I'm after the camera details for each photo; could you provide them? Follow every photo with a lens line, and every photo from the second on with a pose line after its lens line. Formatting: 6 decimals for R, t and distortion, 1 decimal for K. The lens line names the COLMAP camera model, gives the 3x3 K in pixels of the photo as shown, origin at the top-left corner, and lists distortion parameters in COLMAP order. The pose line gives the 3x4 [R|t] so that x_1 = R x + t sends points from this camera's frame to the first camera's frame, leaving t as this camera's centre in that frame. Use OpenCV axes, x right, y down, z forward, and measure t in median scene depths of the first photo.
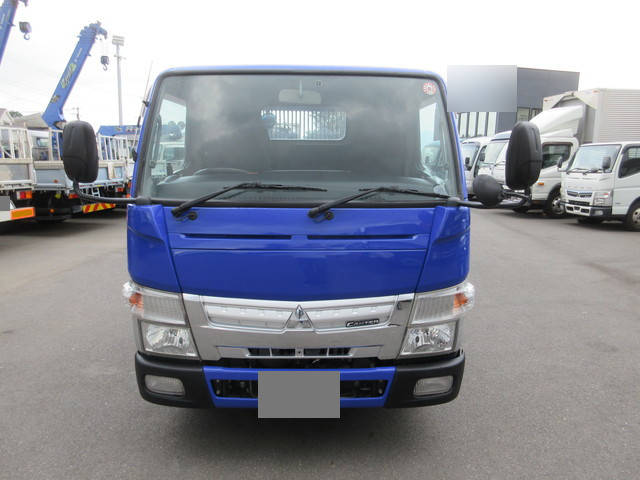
lens RADIAL K [[475.6, 0, 318.7], [0, 475.6, 239.5], [0, 0, 1]] dist [0.006350, 0.000437]
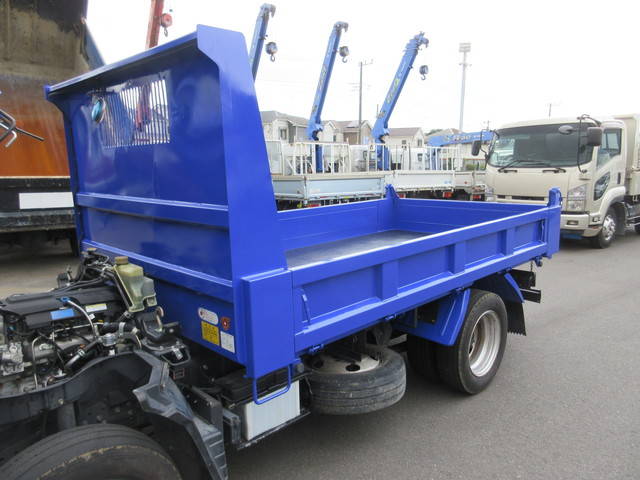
lens RADIAL K [[475.6, 0, 318.6], [0, 475.6, 238.0], [0, 0, 1]] dist [0.006350, 0.000437]
pose [[0.687005, 0.088785, -0.721209, 0.153694], [-0.106890, 0.994058, 0.020554, -0.031245], [0.718748, 0.062969, 0.692413, 0.204189]]
